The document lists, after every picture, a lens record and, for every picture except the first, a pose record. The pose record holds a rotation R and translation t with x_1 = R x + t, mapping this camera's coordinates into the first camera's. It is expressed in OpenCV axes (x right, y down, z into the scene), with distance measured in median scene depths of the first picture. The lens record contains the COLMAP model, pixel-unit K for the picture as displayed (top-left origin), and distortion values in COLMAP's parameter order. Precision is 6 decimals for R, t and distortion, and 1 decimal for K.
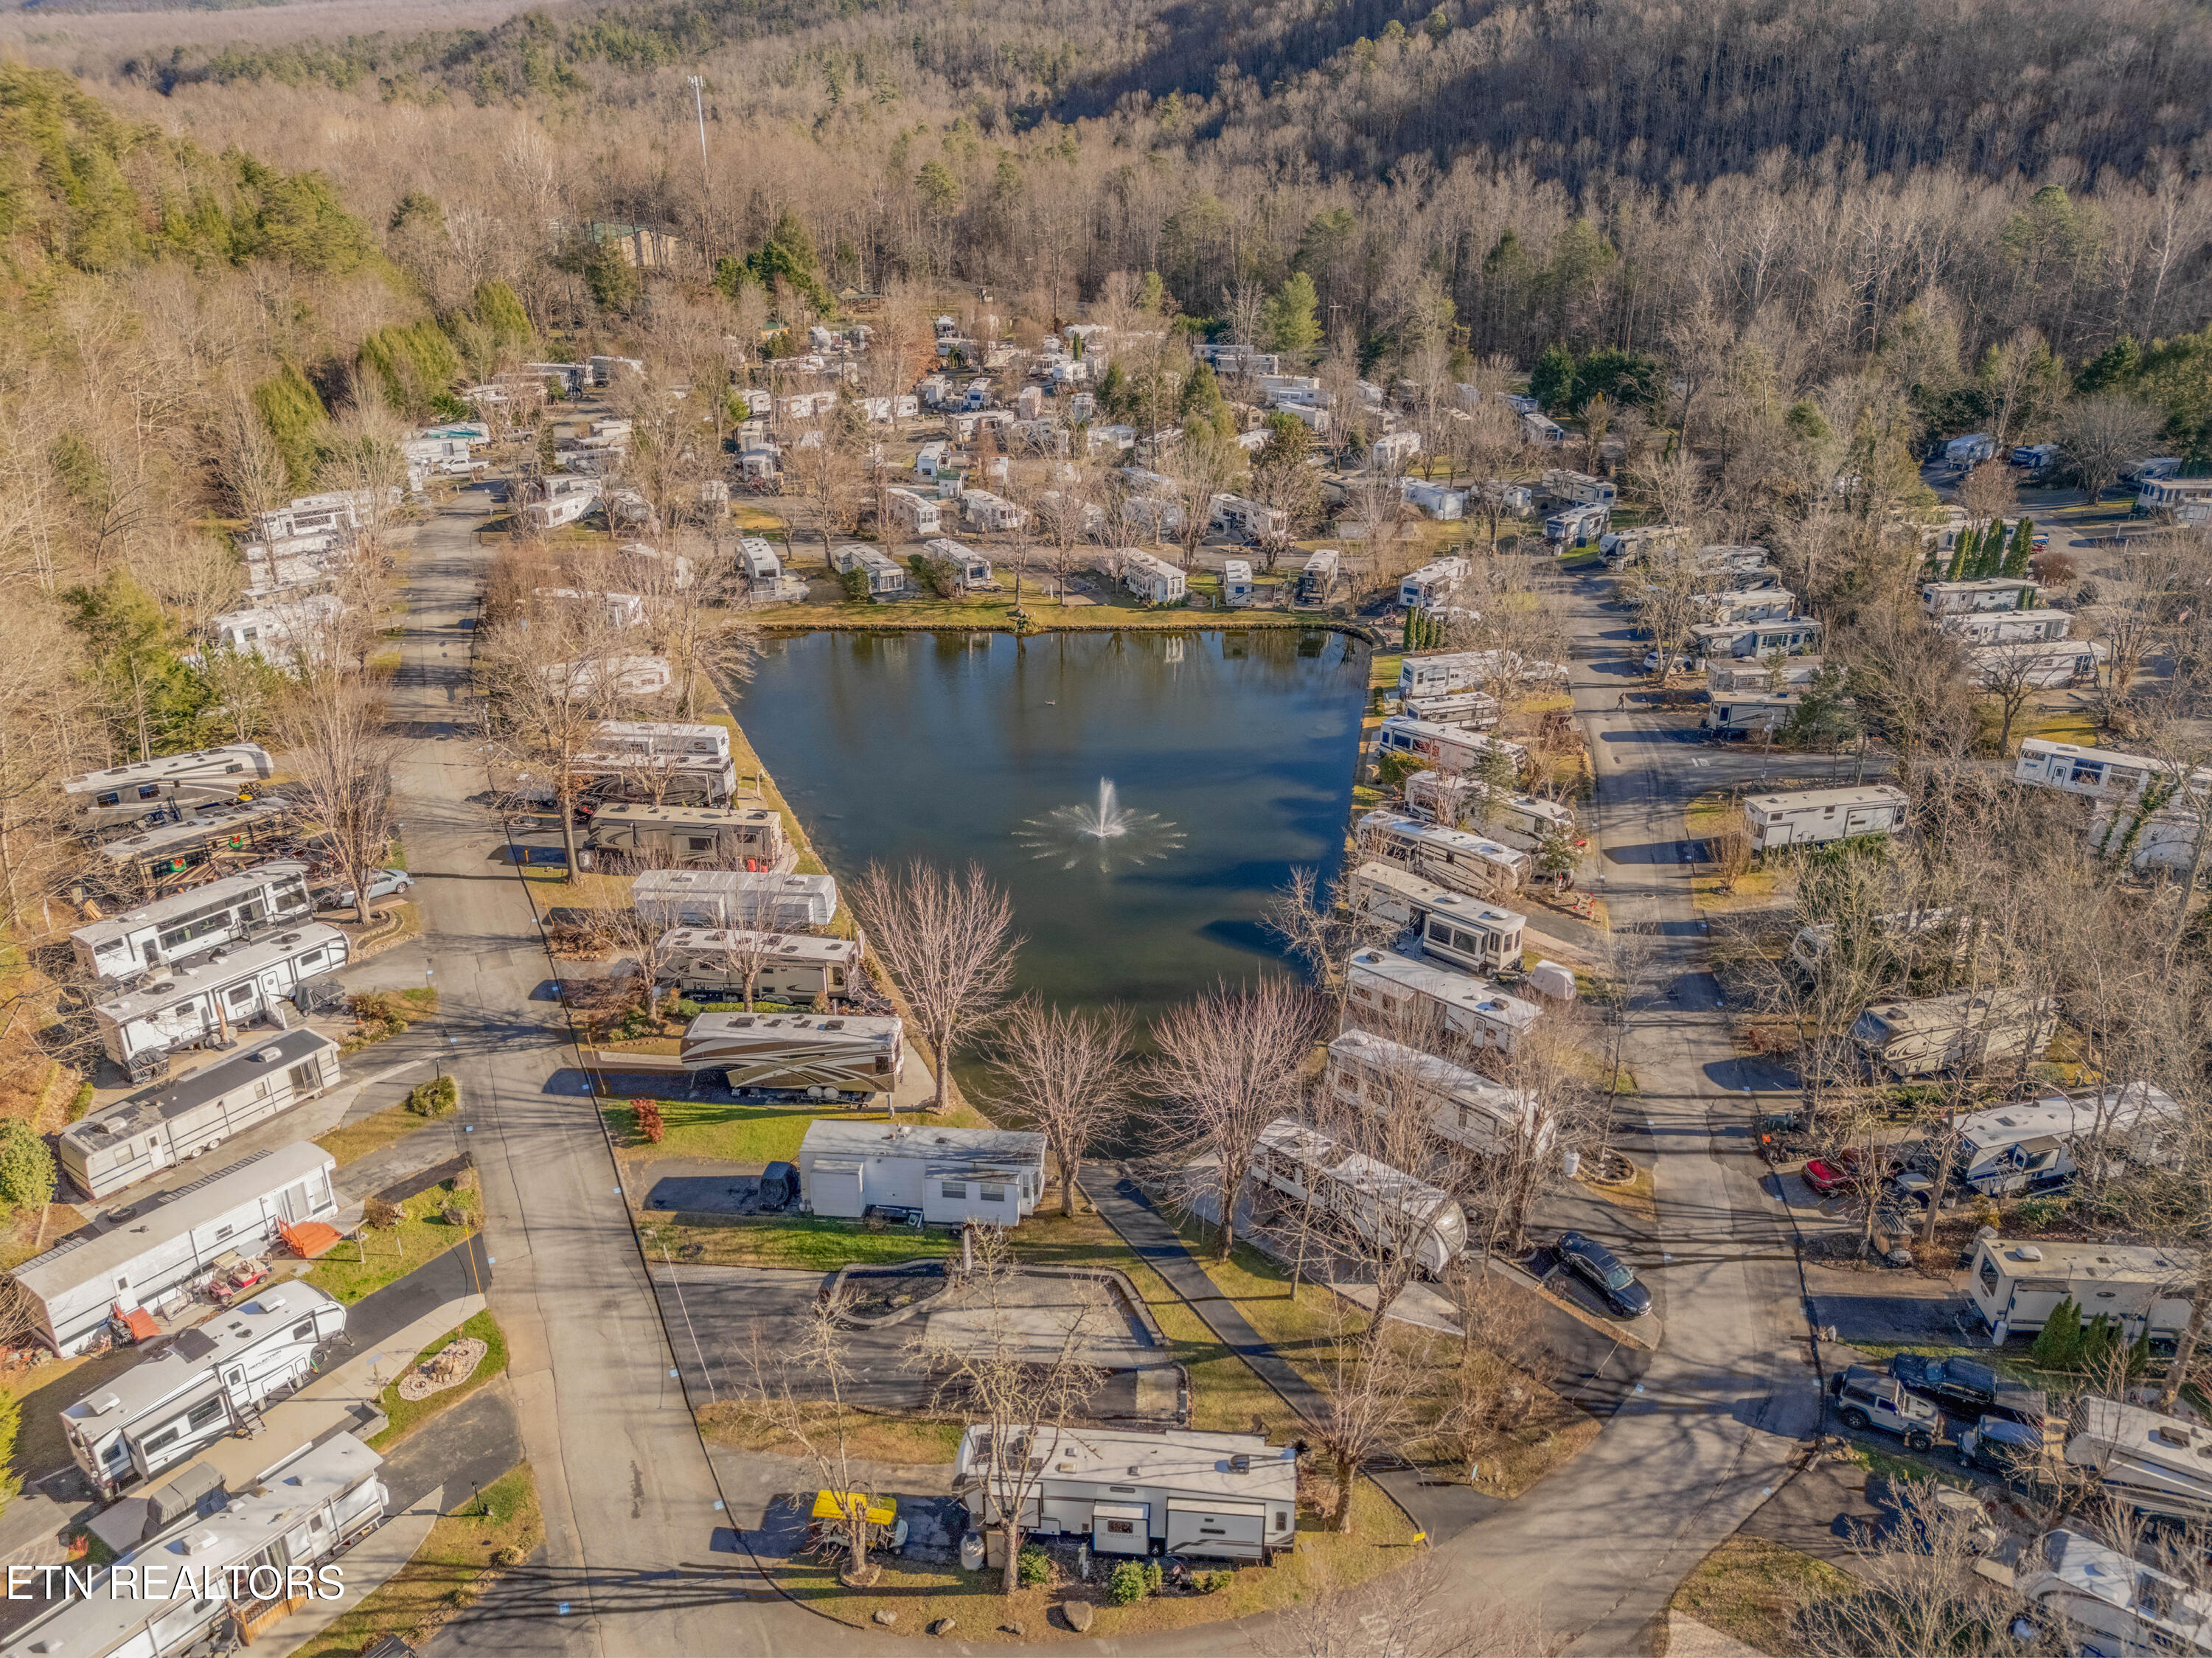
lens RADIAL K [[1605.9, 0, 1106.0], [0, 1605.9, 829.0], [0, 0, 1]] dist [0.096406, -0.110652]
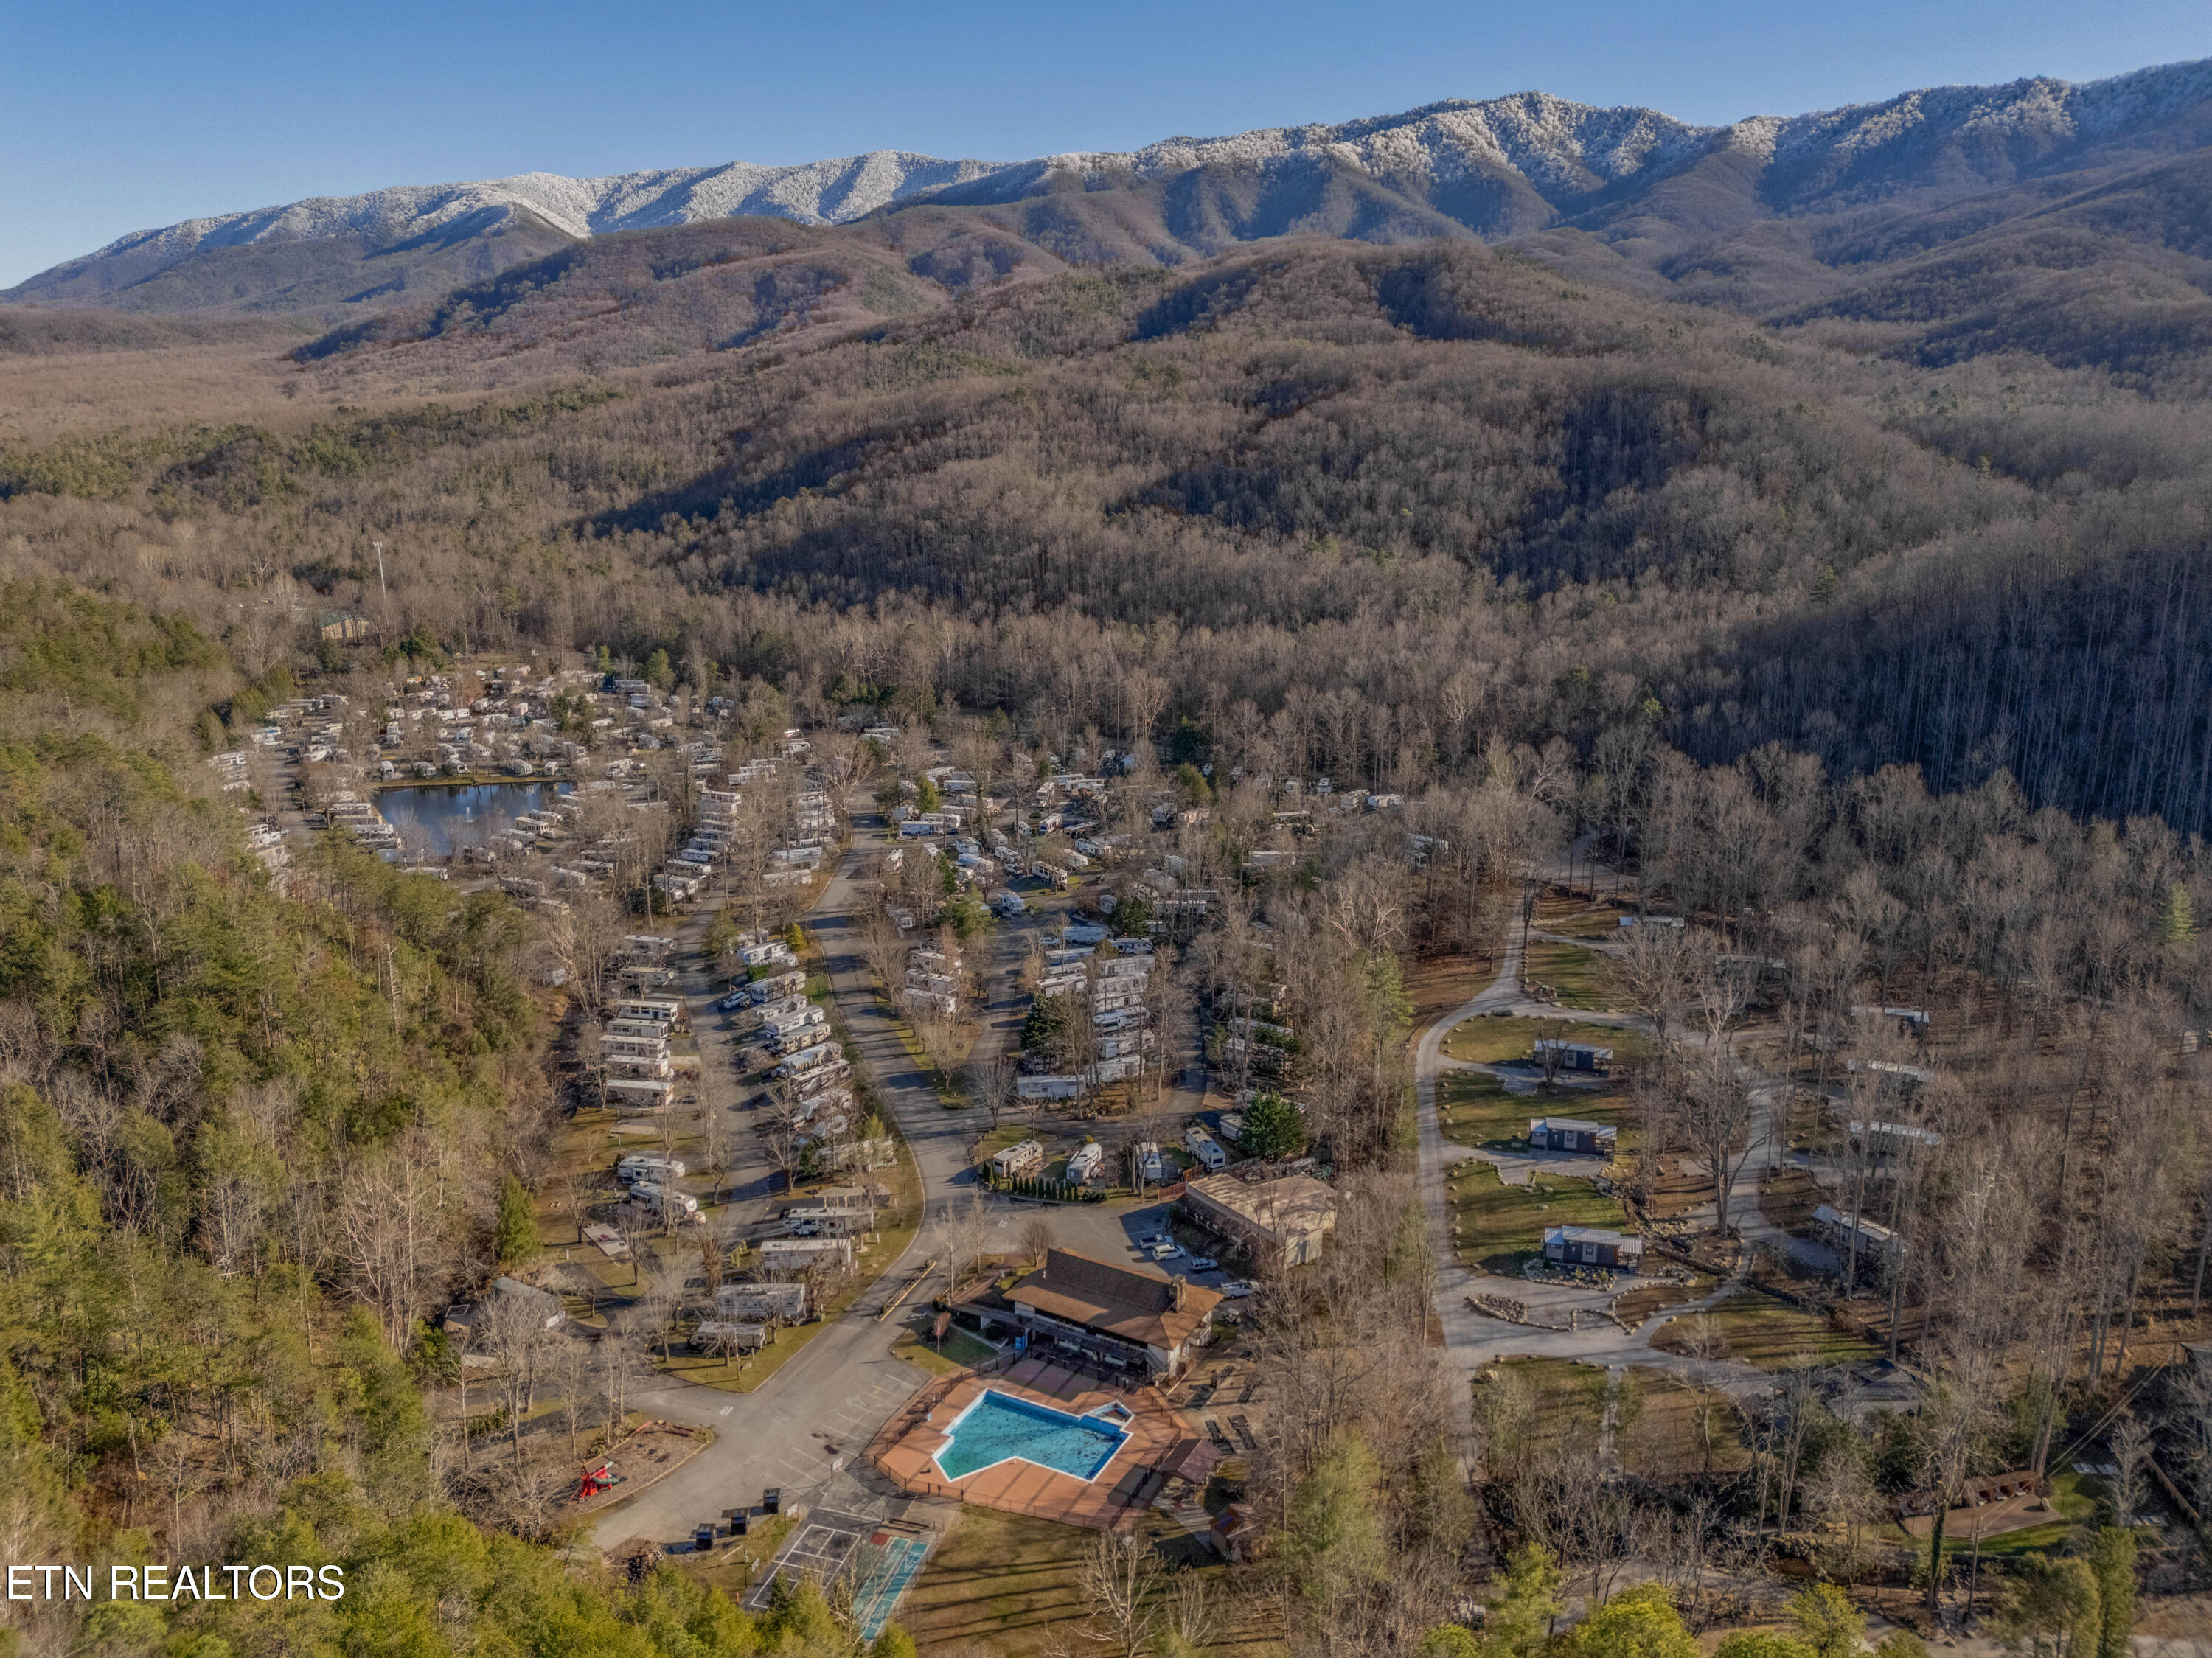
lens RADIAL K [[1605.9, 0, 1106.0], [0, 1605.9, 829.0], [0, 0, 1]] dist [0.096406, -0.110652]
pose [[0.985739, -0.044219, 0.162368, 0.391765], [0.069707, 0.985482, -0.154813, 0.328432], [-0.153165, 0.163923, 0.974510, -1.385356]]
